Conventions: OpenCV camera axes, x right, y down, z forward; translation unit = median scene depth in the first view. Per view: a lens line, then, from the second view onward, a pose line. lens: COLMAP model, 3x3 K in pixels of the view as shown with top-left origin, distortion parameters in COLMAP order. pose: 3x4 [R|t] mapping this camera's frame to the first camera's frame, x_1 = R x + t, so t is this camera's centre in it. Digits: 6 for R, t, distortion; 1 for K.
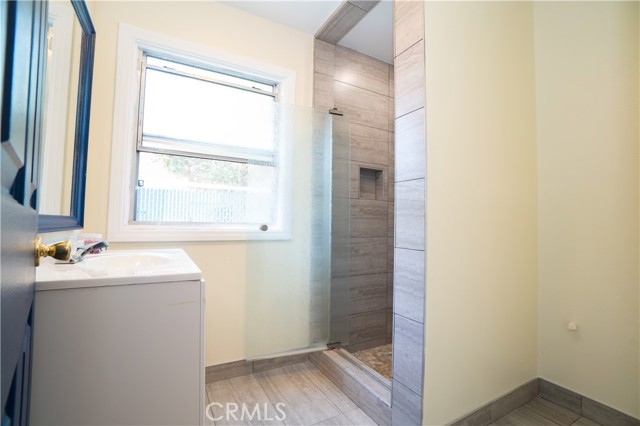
lens RADIAL K [[281.1, 0, 310.2], [0, 281.1, 208.0], [0, 0, 1]] dist [-0.043323, 0.011379]
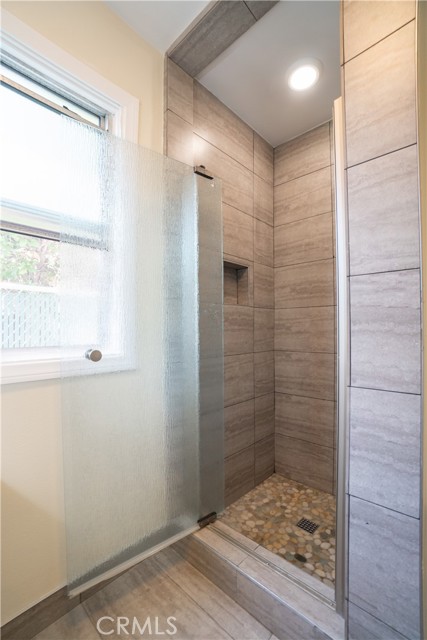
lens RADIAL K [[281.1, 0, 207.9], [0, 281.1, 324.8], [0, 0, 1]] dist [-0.043323, 0.011379]
pose [[0.950180, -0.019176, 0.311113, -0.107712], [0.006546, 0.999113, 0.041588, -0.010507], [-0.311634, -0.037480, 0.949463, 0.356260]]
